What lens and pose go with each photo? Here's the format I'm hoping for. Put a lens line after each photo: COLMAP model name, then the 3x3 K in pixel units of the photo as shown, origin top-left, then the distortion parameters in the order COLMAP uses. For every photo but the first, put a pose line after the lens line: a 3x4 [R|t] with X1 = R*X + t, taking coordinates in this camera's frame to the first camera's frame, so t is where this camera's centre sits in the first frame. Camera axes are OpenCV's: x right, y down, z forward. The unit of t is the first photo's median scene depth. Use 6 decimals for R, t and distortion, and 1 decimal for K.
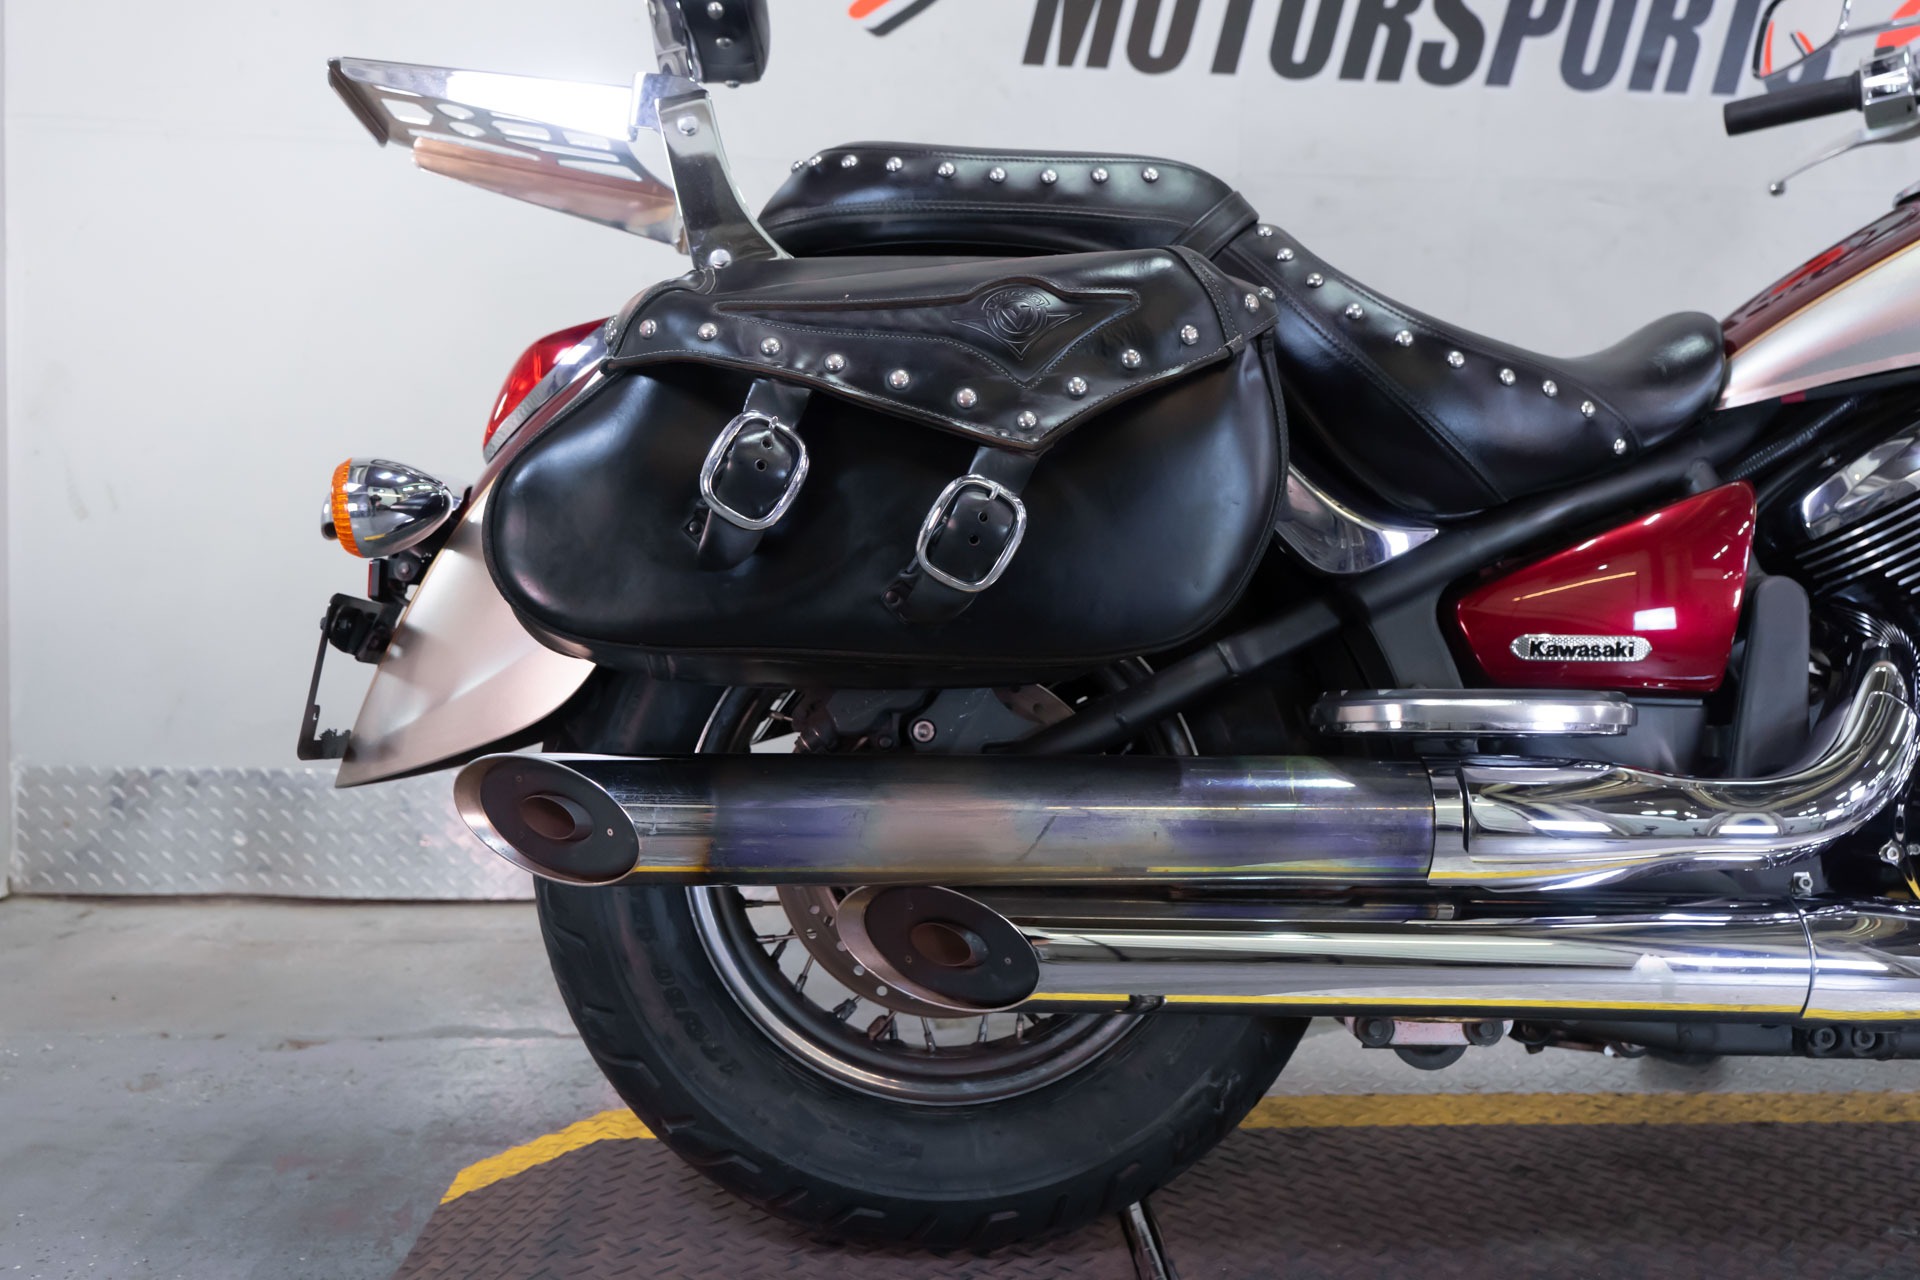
lens RADIAL K [[1866.7, 0, 960.0], [0, 1866.7, 640.0], [0, 0, 1]] dist [-0.005490, 0.030297]
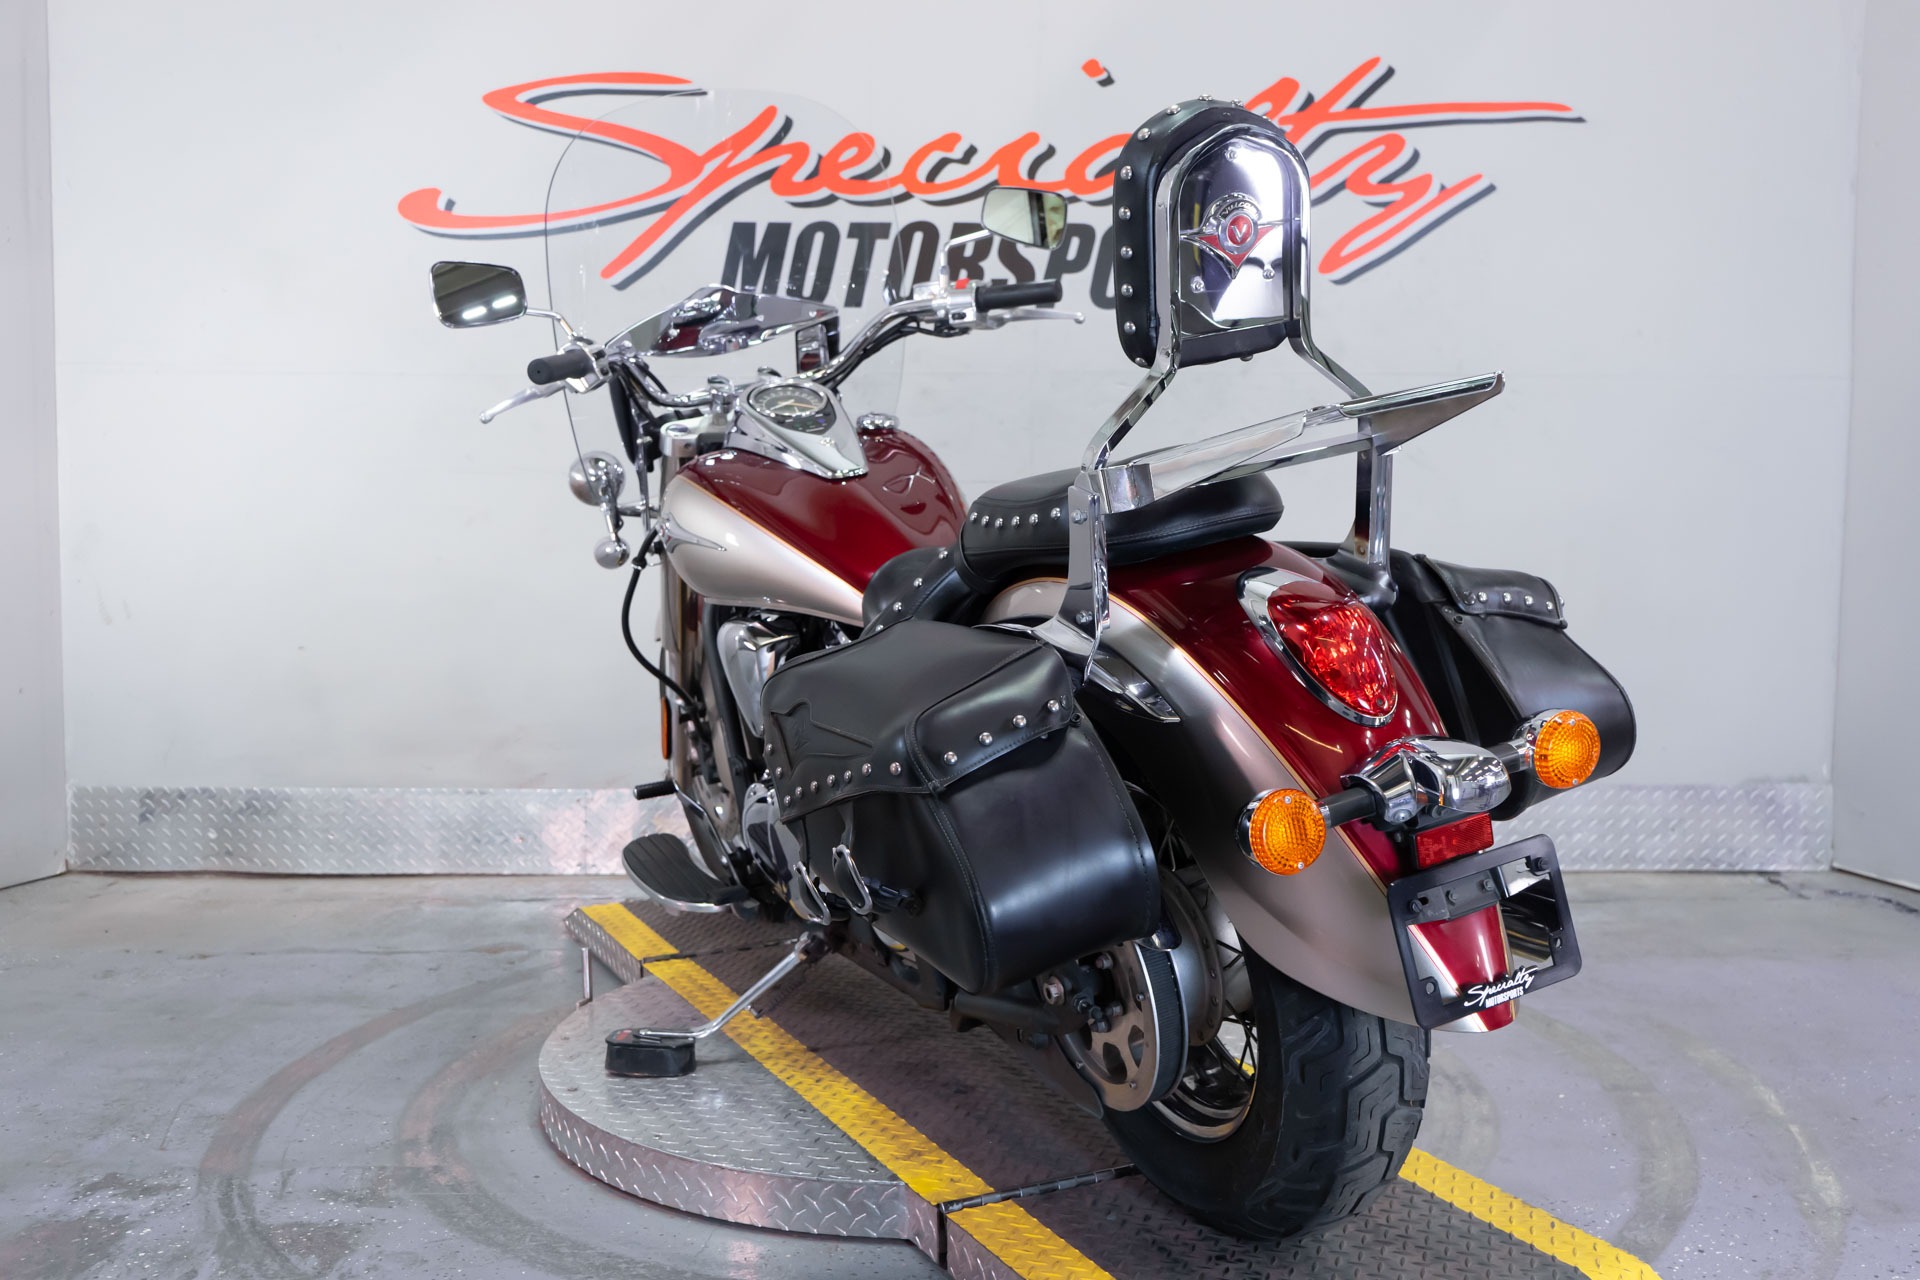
lens RADIAL K [[1853.3, 0, 955.9], [0, 1853.3, 640.9], [0, 0, 1]] dist [0.001762, 0.010365]
pose [[0.995677, -0.013457, -0.091904, 0.352675], [0.013160, 0.999906, -0.003842, -0.035940], [0.091948, 0.002616, 0.995760, -0.437240]]
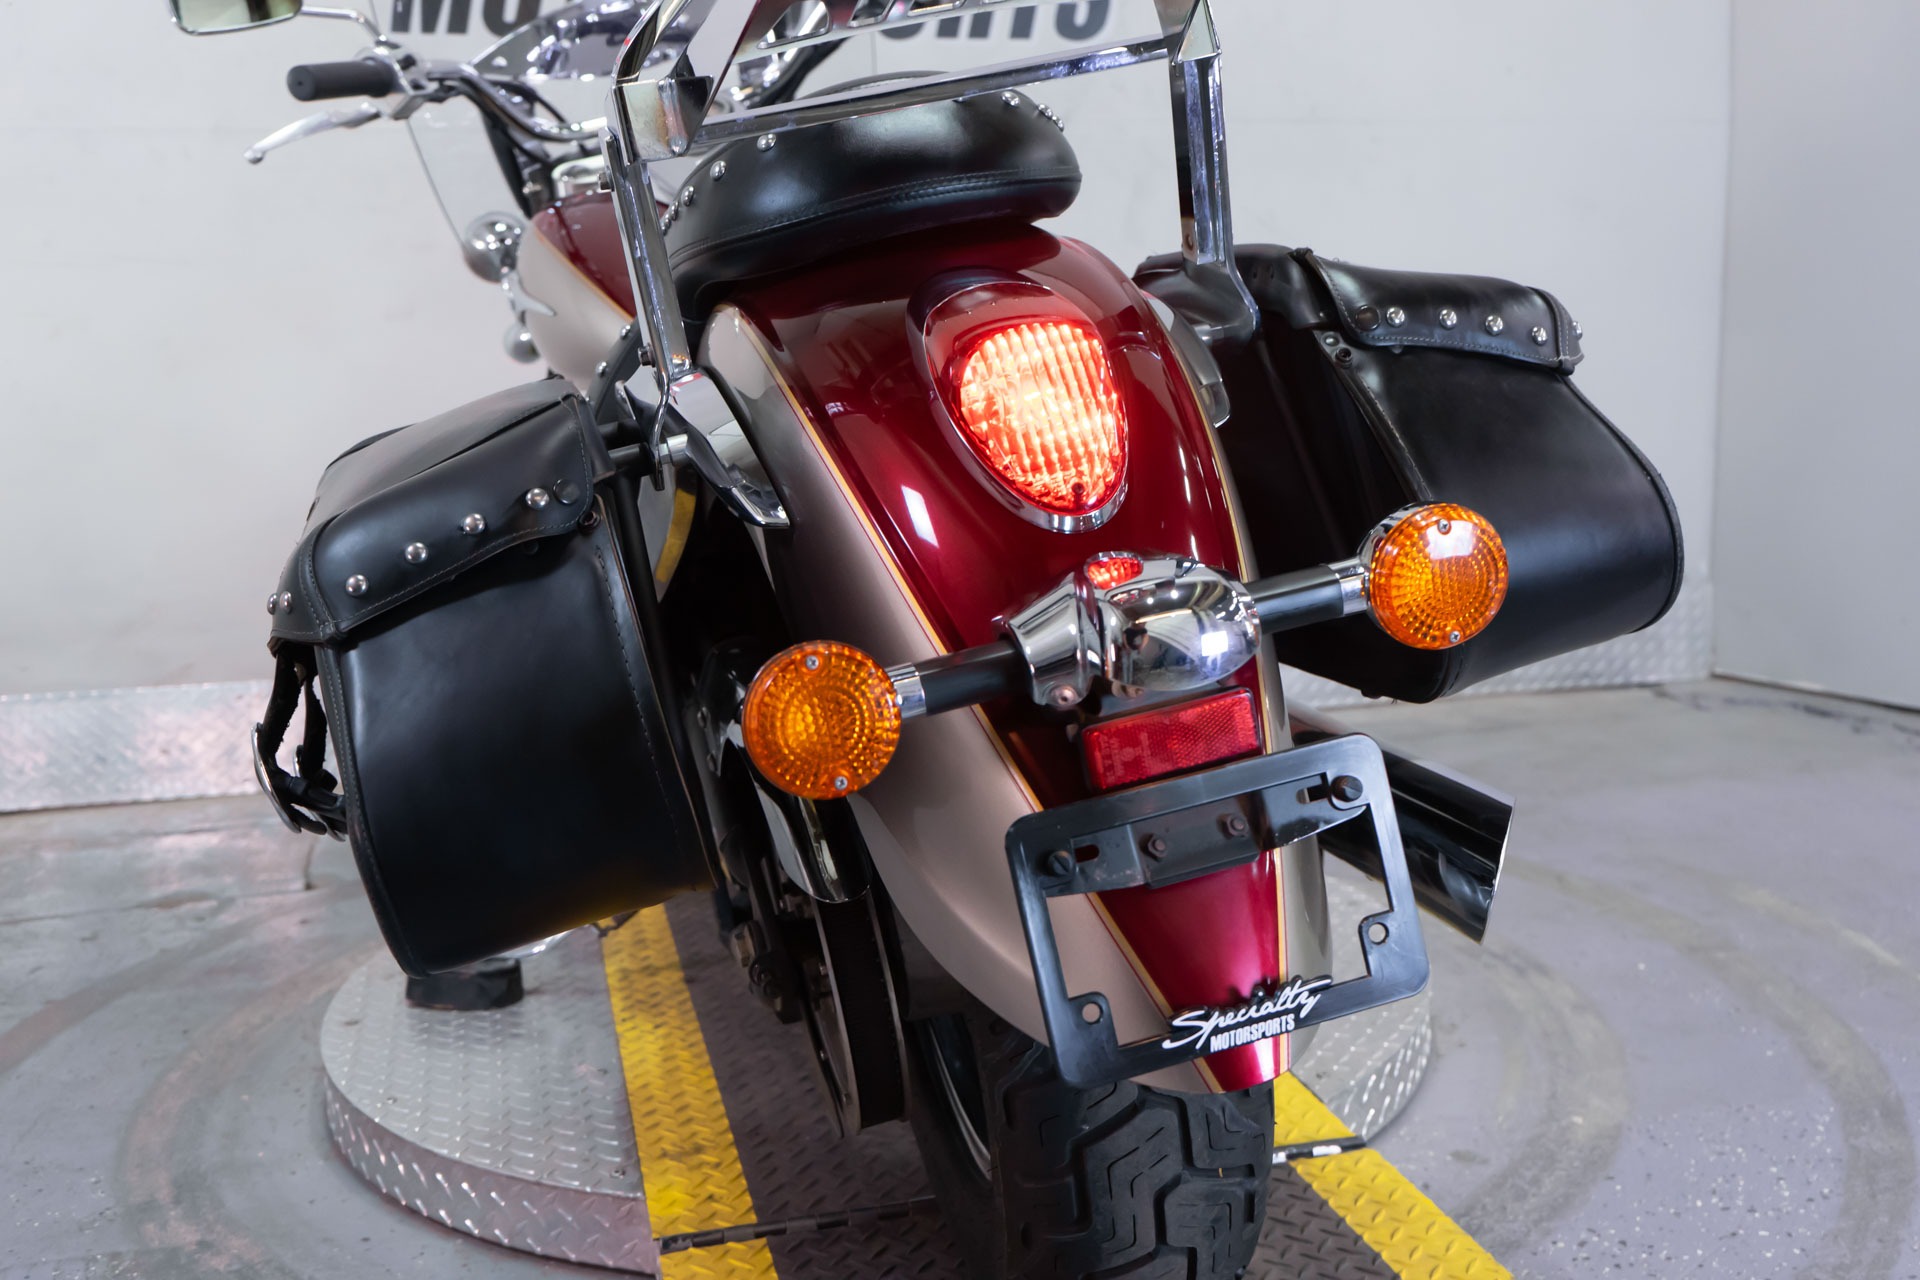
lens RADIAL K [[1959.2, 0, 971.8], [0, 1959.2, 638.5], [0, 0, 1]] dist [0.023348, 0.009972]
pose [[0.989529, -0.070032, 0.126204, 0.205792], [0.060718, 0.995242, 0.076198, -0.017865], [-0.130940, -0.067737, 0.989074, -0.230873]]
